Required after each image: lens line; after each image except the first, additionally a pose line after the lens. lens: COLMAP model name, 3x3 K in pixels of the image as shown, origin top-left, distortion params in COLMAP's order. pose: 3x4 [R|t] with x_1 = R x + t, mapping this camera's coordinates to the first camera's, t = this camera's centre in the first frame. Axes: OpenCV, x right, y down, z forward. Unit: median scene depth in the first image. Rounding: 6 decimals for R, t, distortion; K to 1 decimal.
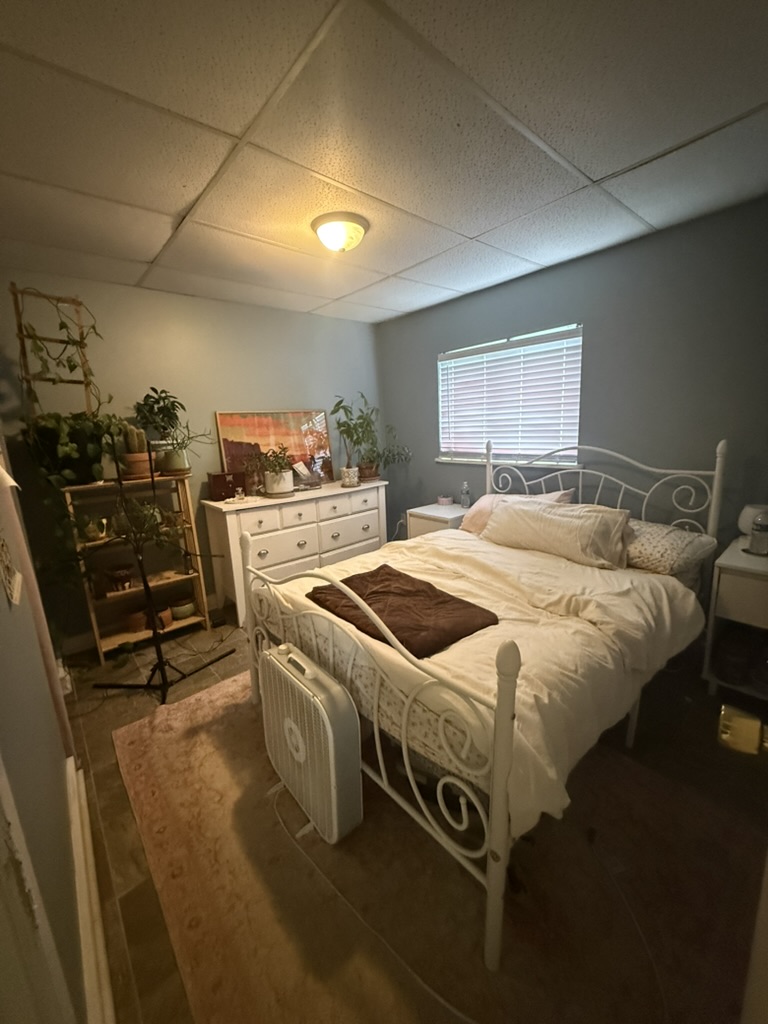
lens RADIAL K [[407.3, 0, 385.1], [0, 407.3, 508.6], [0, 0, 1]] dist [0.001128, 0.000009]
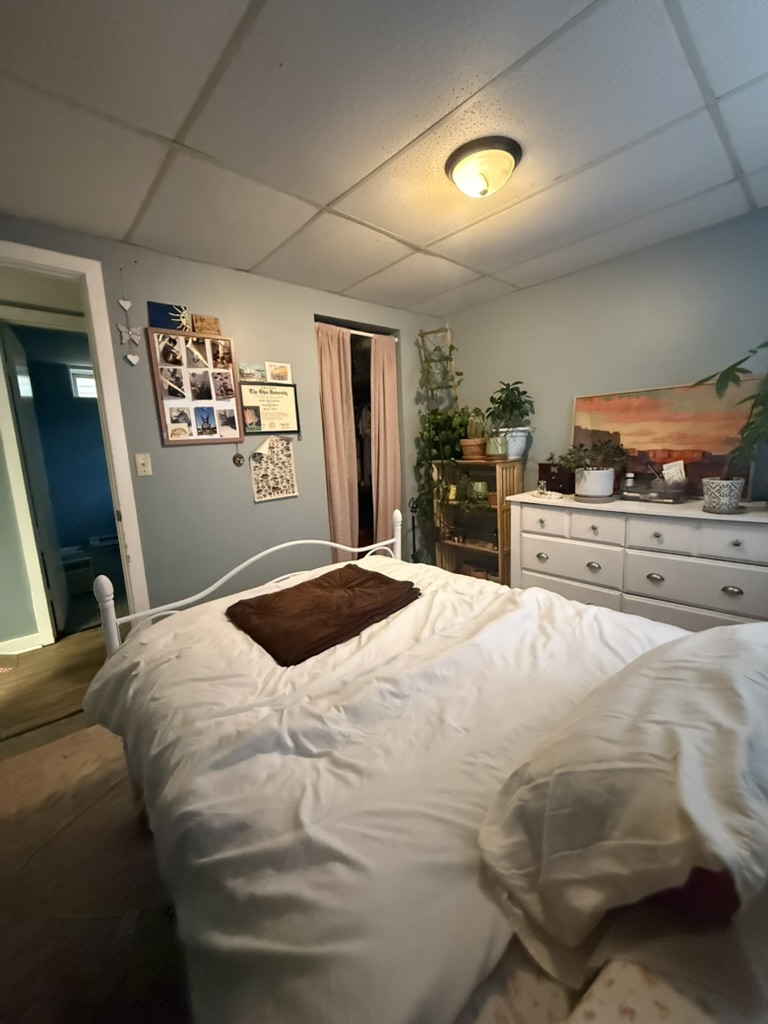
lens RADIAL K [[407.3, 0, 385.1], [0, 407.3, 508.6], [0, 0, 1]] dist [0.001128, 0.000009]
pose [[0.030226, 0.207550, -0.977757, 0.516144], [-0.152993, 0.967638, 0.200673, -0.113202], [0.987765, 0.143524, 0.061001, 0.562059]]
